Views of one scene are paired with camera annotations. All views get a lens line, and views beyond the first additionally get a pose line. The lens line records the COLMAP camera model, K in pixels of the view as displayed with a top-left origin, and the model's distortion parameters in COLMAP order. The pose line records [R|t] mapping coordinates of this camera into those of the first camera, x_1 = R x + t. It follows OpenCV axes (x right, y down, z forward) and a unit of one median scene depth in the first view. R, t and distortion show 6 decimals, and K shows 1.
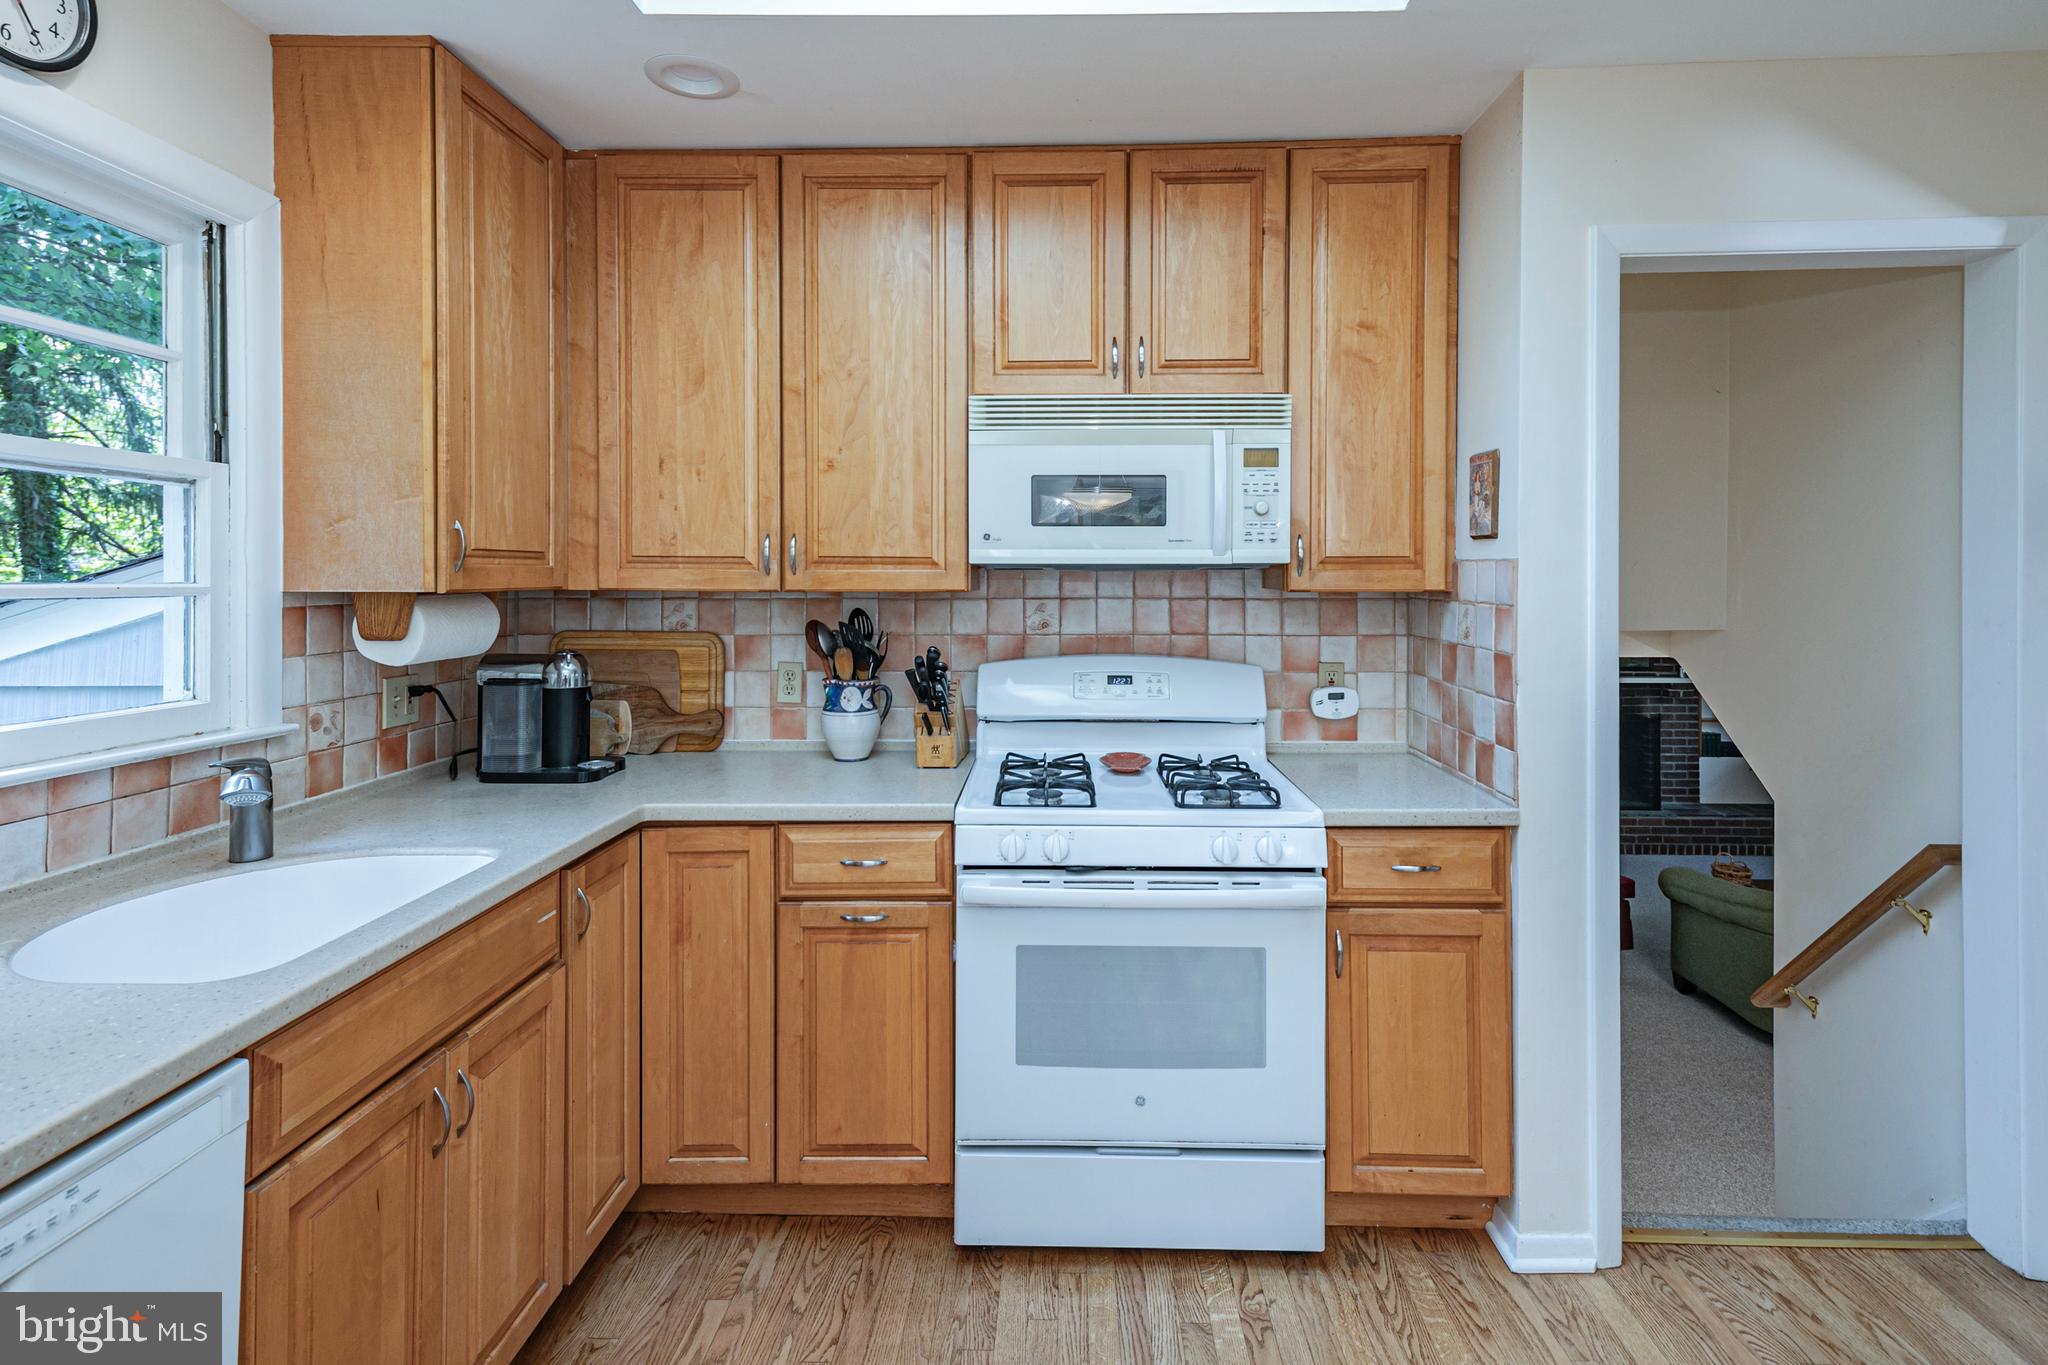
lens RADIAL K [[1007.0, 0, 1067.8], [0, 1007.0, 571.2], [0, 0, 1]] dist [0.028622, -0.000570]
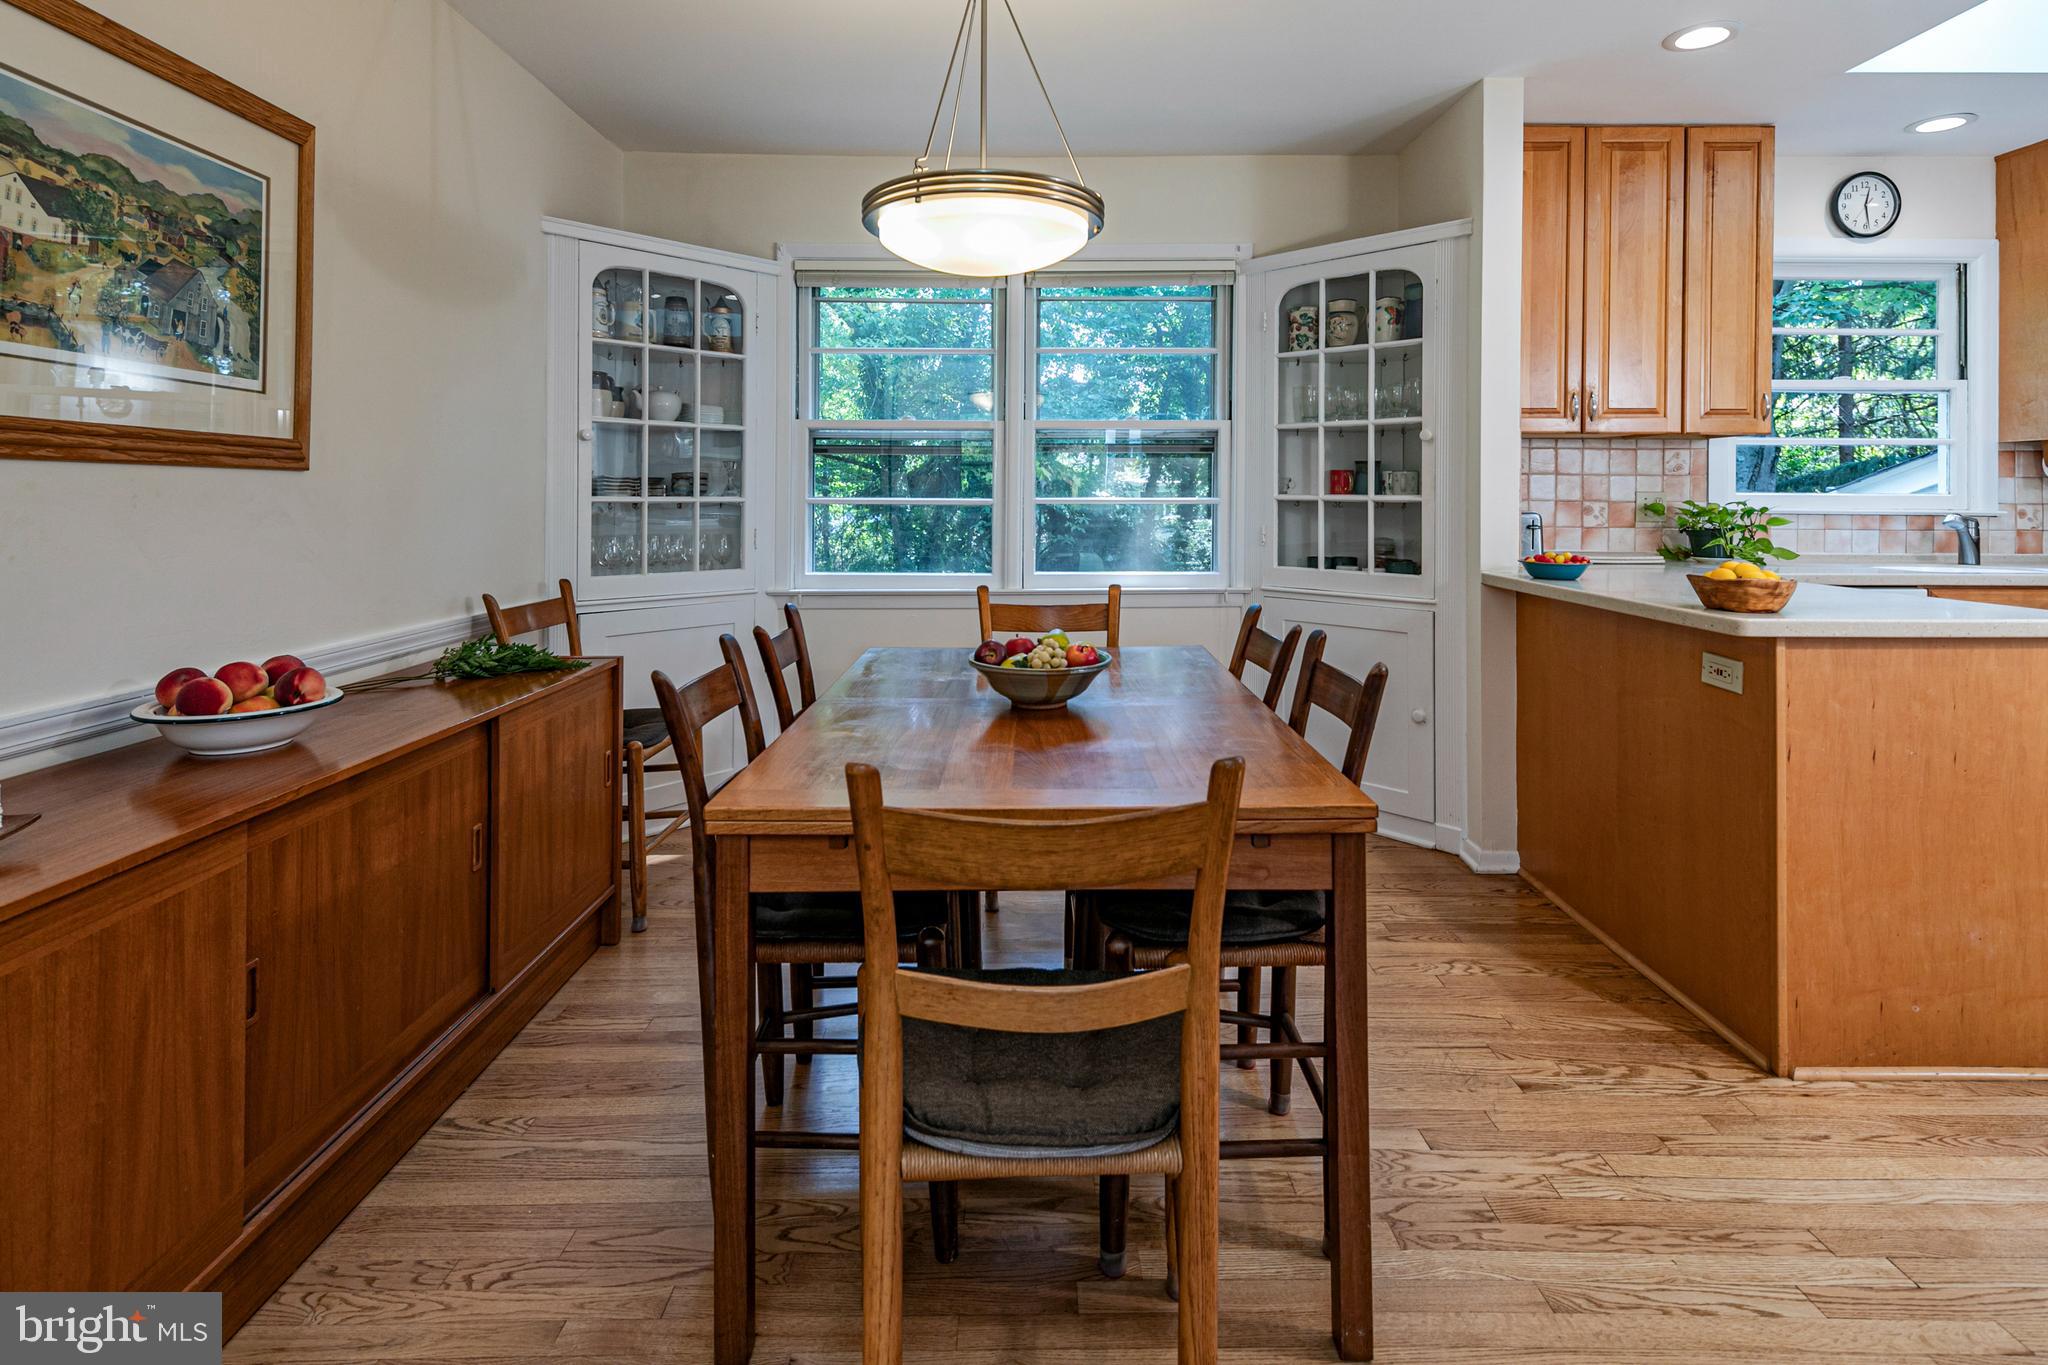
lens RADIAL K [[953.4, 0, 1063.7], [0, 953.4, 504.8], [0, 0, 1]] dist [0.022470, -0.006142]
pose [[0.033580, 0.009324, -0.999393, 0.836567], [0.008395, 0.999919, 0.009611, 0.087826], [0.999401, -0.008712, 0.033499, -0.690091]]
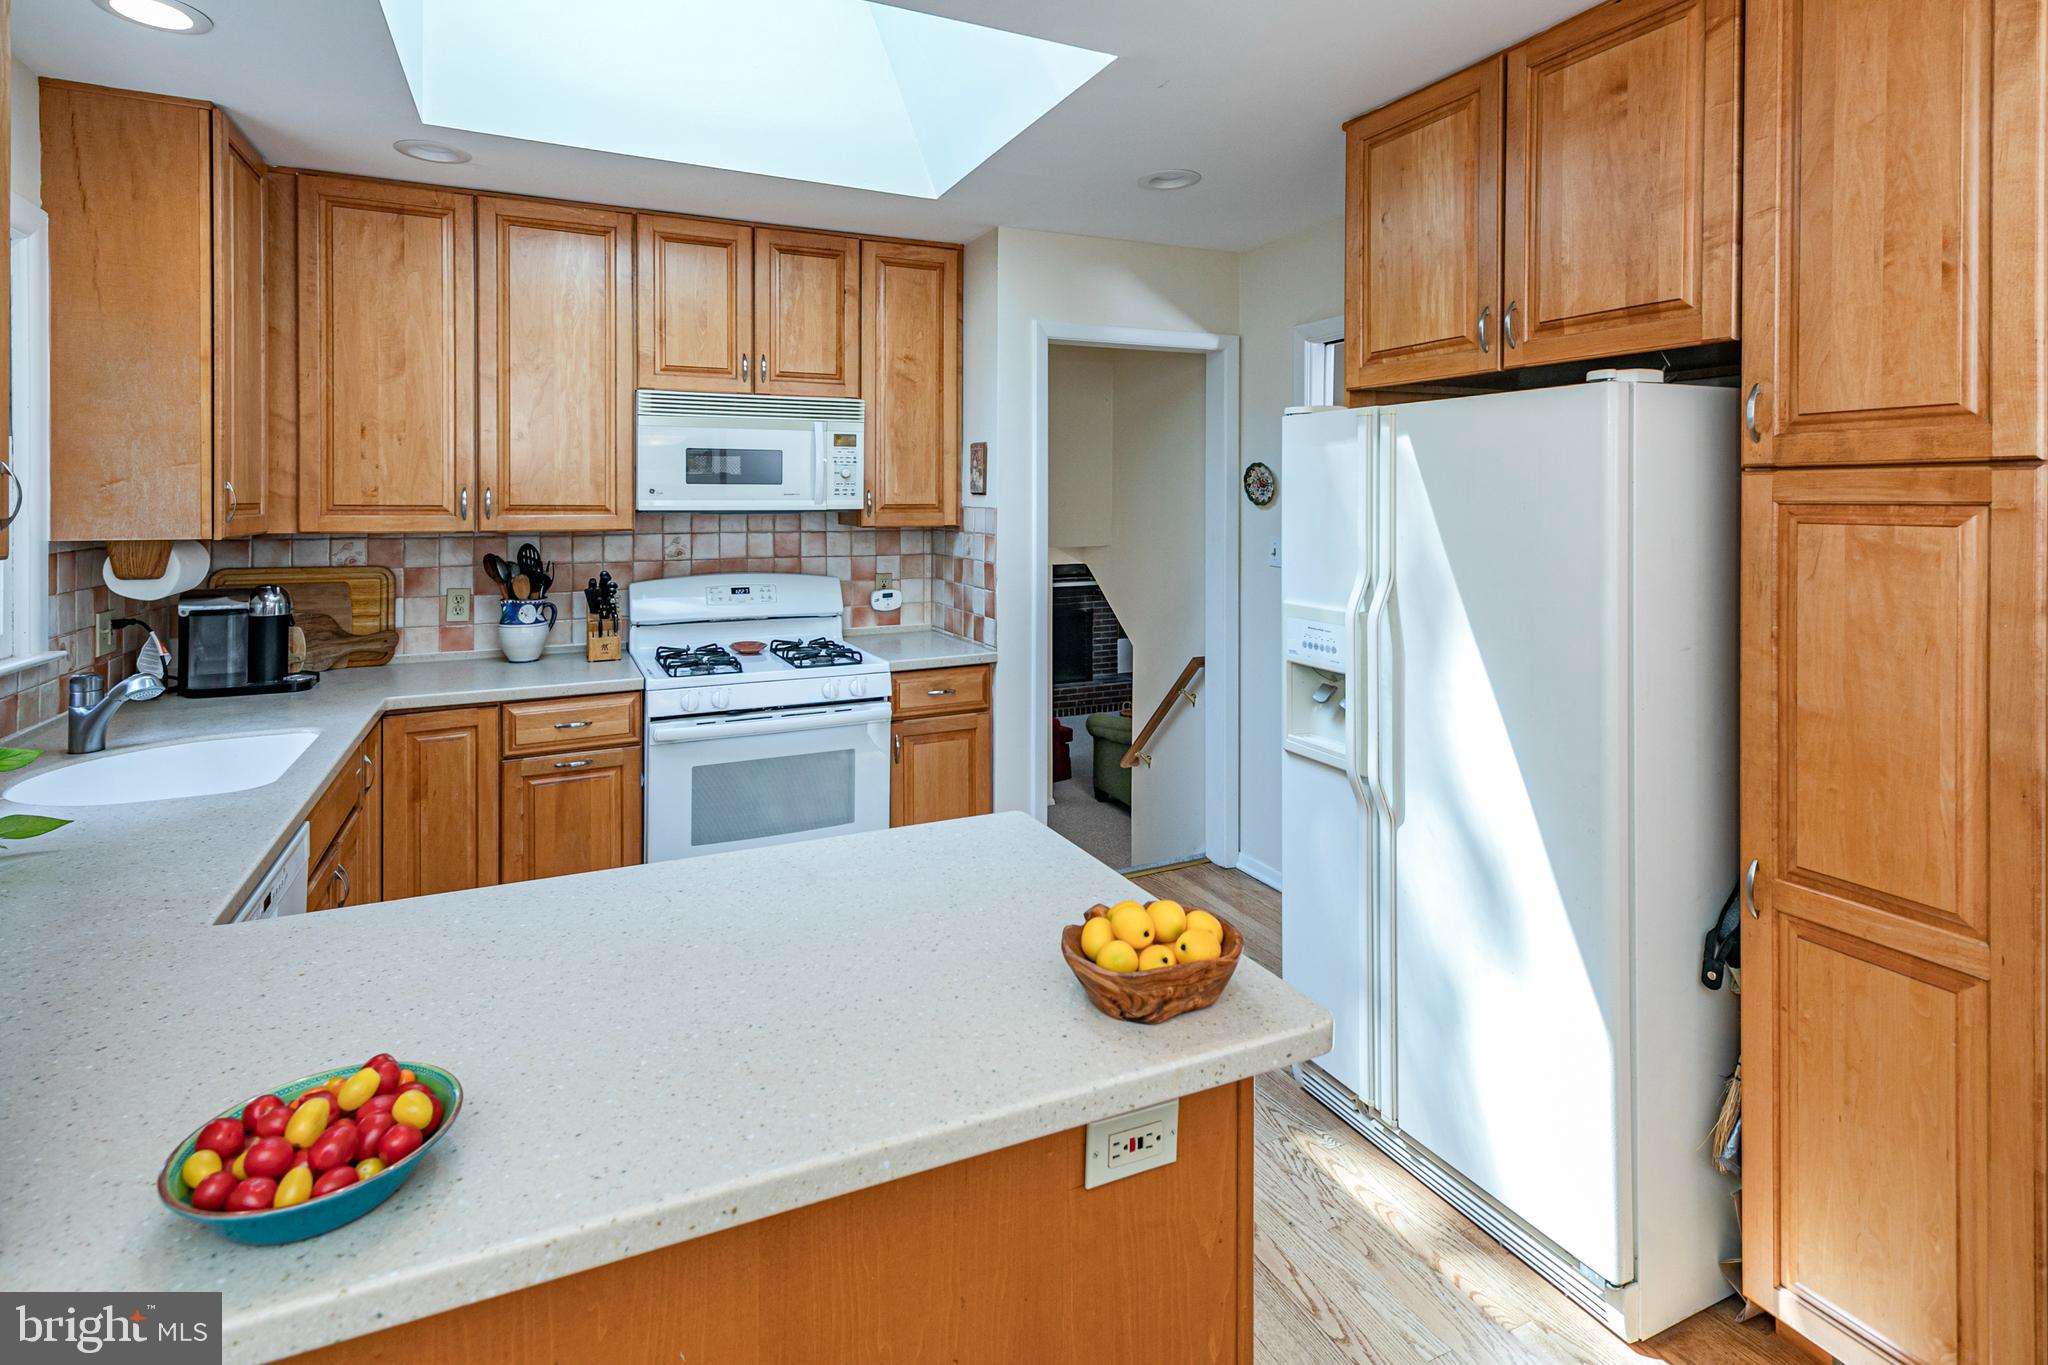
lens RADIAL K [[993.7, 0, 1007.4], [0, 993.7, 510.6], [0, 0, 1]] dist [0.026905, -0.001099]
pose [[0.908884, -0.007005, 0.416990, -0.205852], [0.000201, 0.999866, 0.016359, -0.029281], [-0.417049, -0.014785, 0.908764, -0.457765]]
